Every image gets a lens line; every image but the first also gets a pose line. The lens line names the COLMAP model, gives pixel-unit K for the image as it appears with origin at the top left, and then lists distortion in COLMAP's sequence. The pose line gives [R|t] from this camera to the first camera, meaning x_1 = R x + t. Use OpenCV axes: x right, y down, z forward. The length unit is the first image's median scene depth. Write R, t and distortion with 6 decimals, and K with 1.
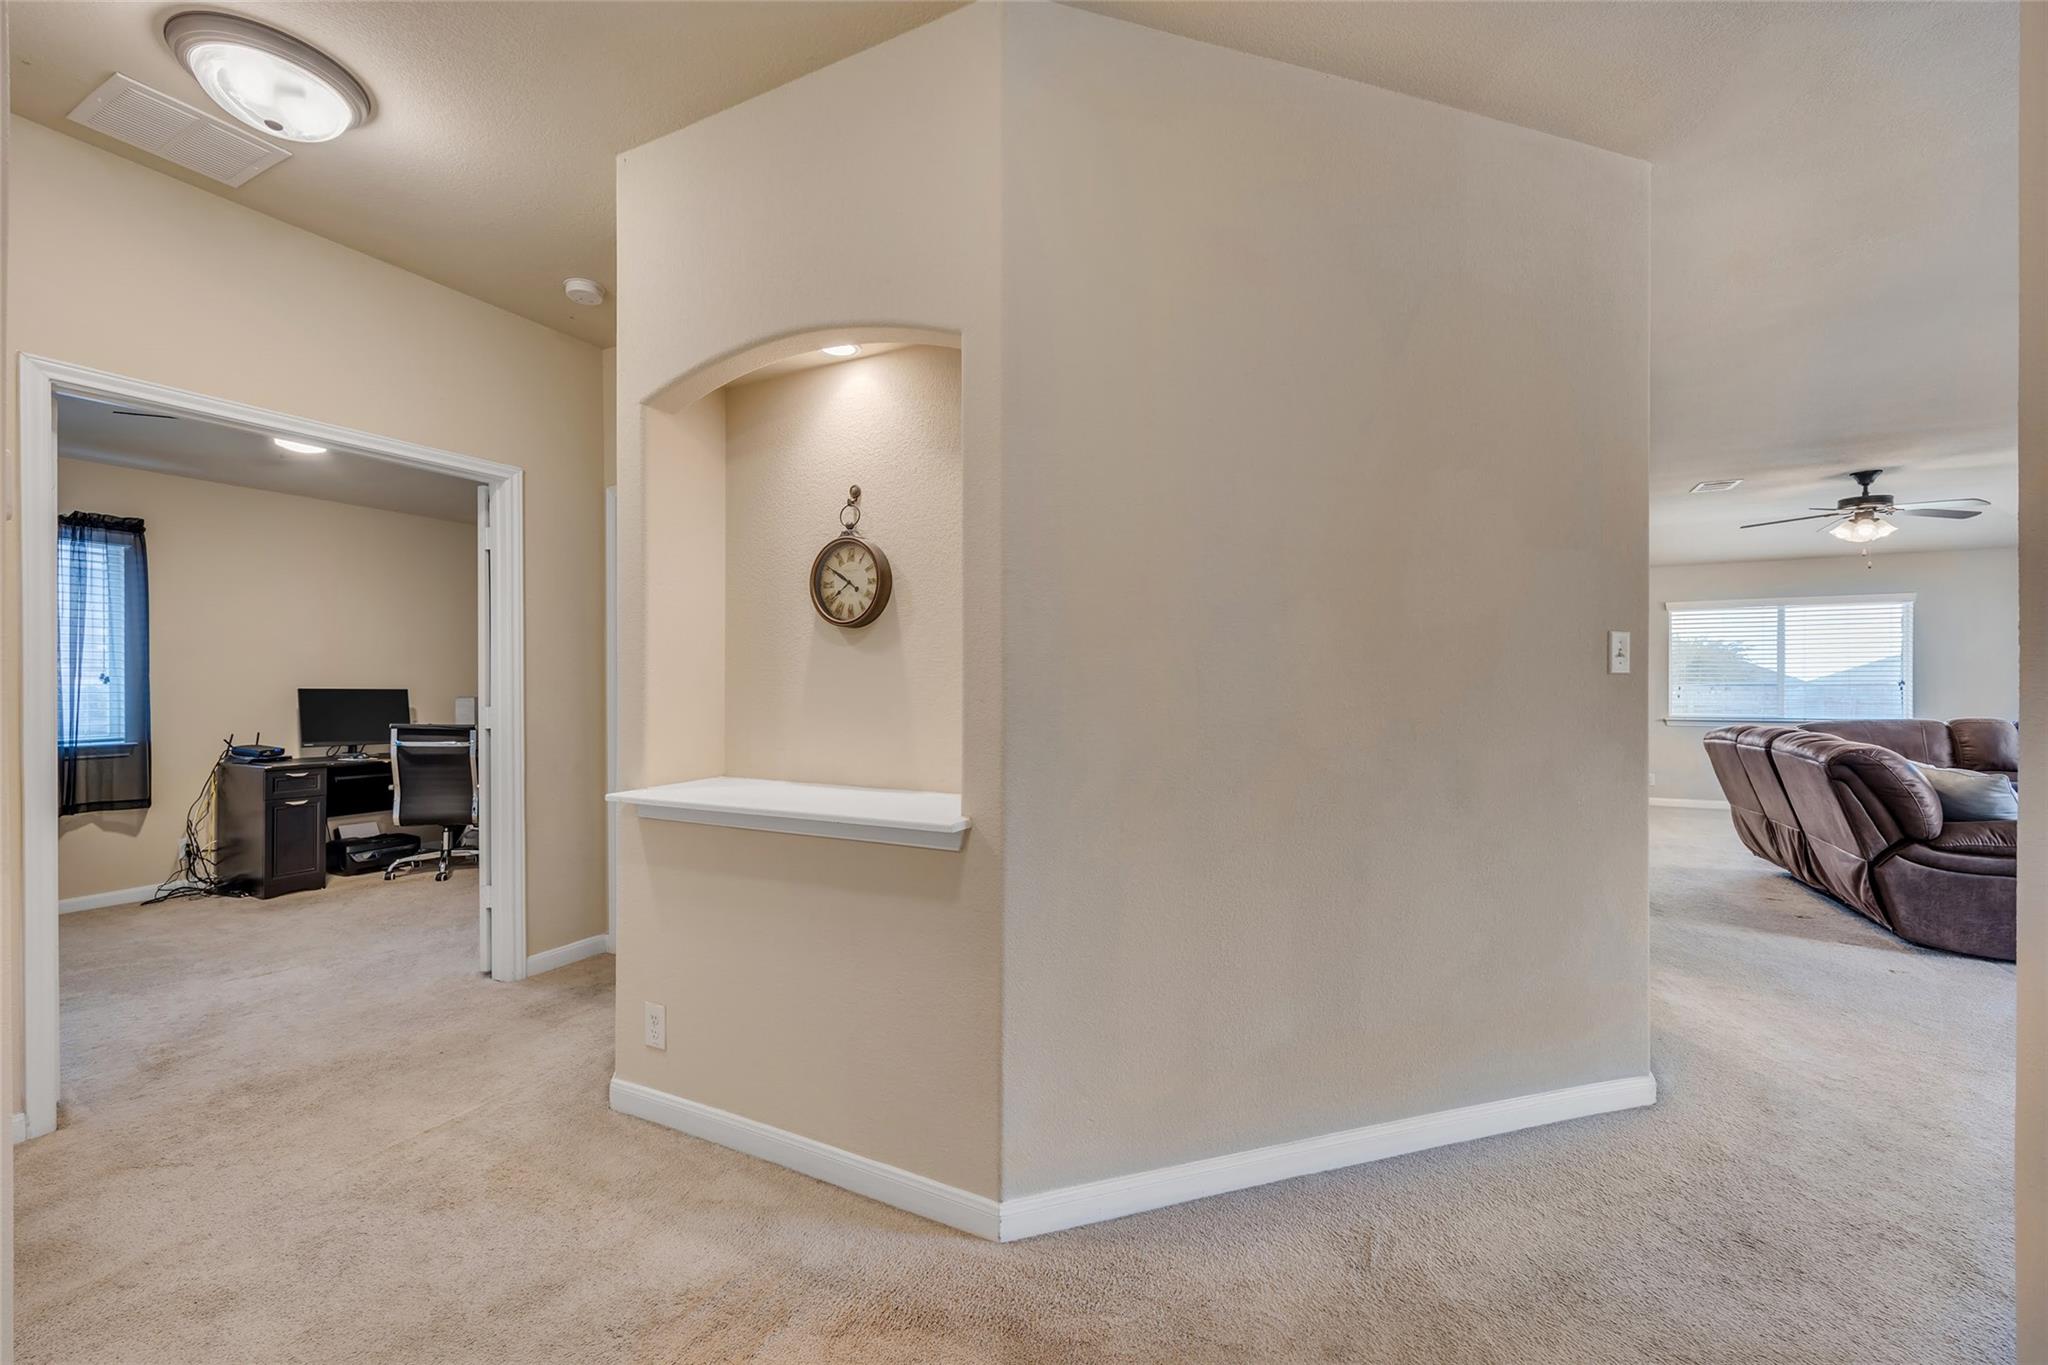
lens RADIAL K [[821.3, 0, 1014.7], [0, 821.3, 684.8], [0, 0, 1]] dist [0.001824, -0.000533]
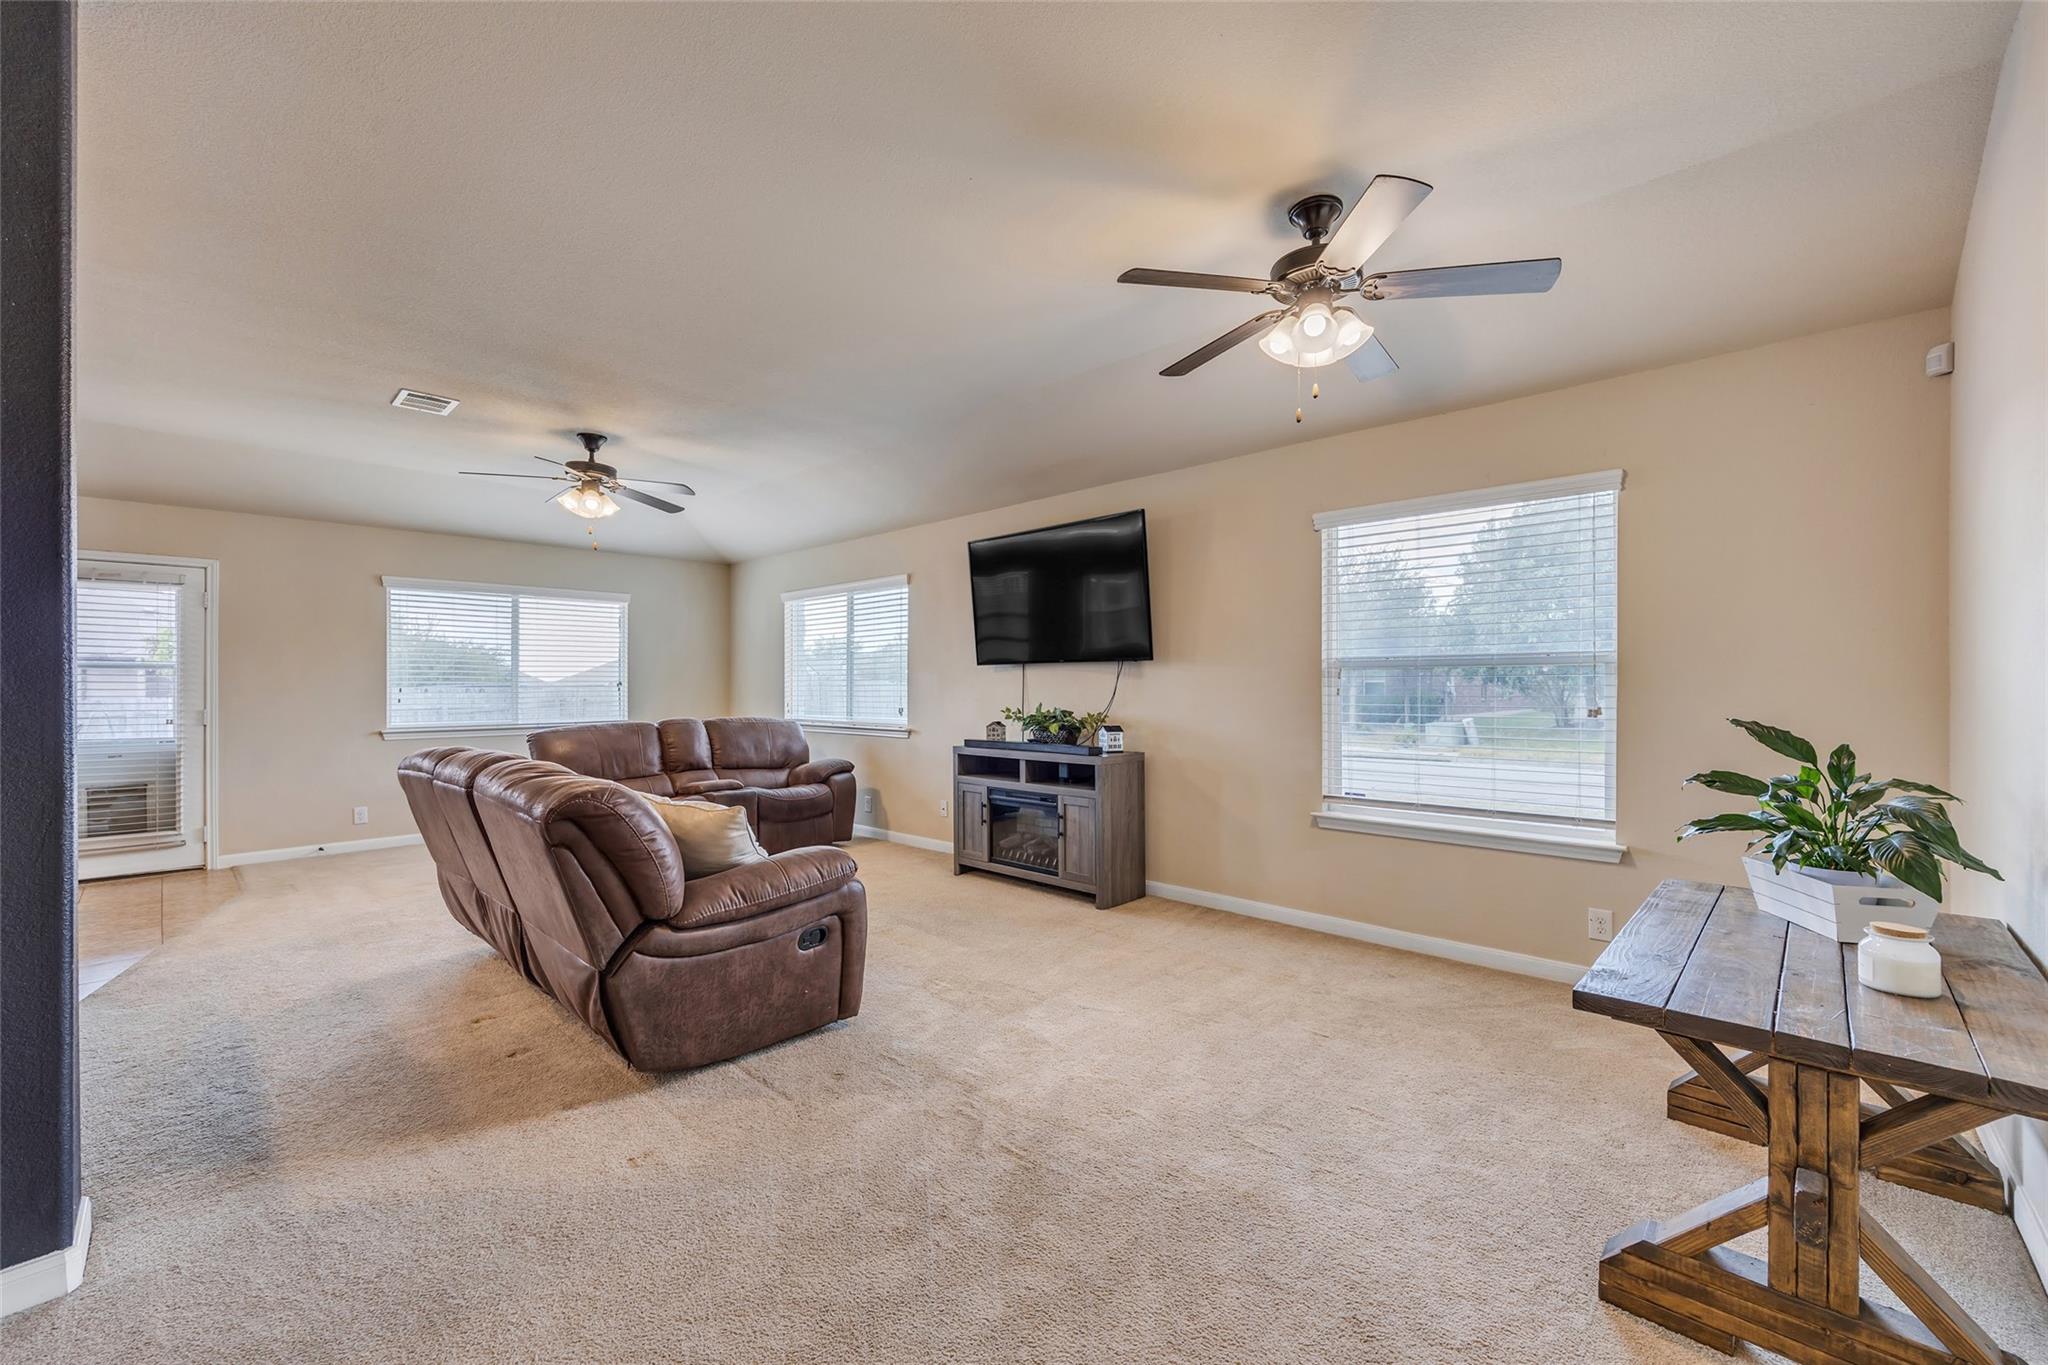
lens RADIAL K [[816.7, 0, 1018.3], [0, 816.7, 687.6], [0, 0, 1]] dist [-0.001065, -0.000082]
pose [[0.280308, -0.001477, 0.959909, 0.450503], [-0.000108, 0.999999, 0.001571, 0.001368], [-0.959910, -0.000544, 0.280308, 0.440664]]
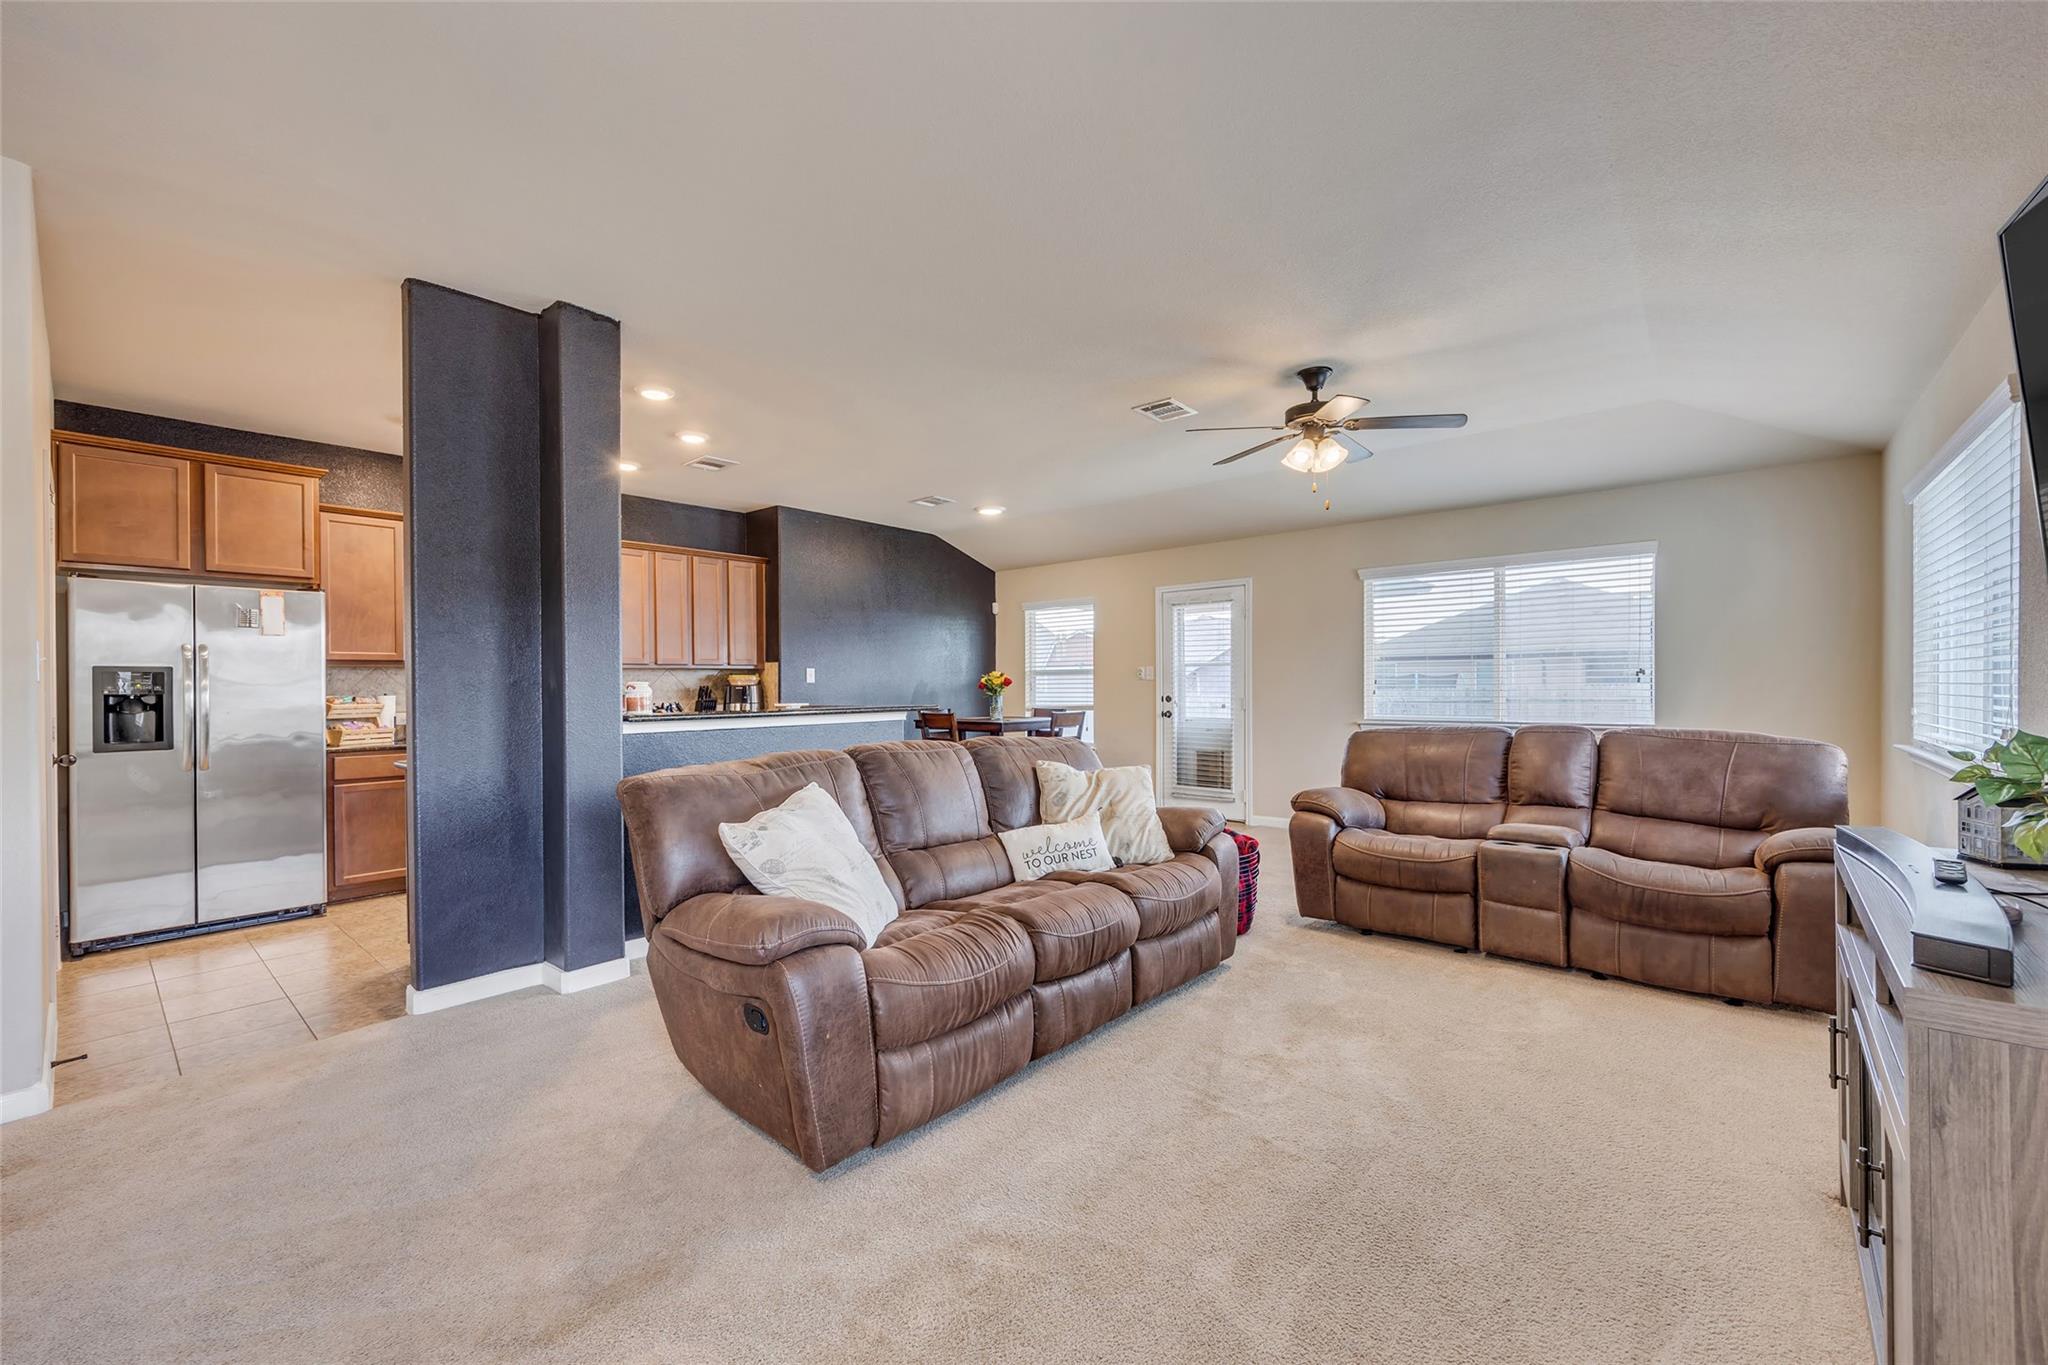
lens RADIAL K [[821.3, 0, 1014.7], [0, 821.3, 684.8], [0, 0, 1]] dist [0.001824, -0.000533]
pose [[0.971593, -0.009937, -0.236450, 1.232392], [0.011650, 0.999915, 0.005849, -0.002086], [0.236372, -0.008437, 0.971626, 0.342361]]
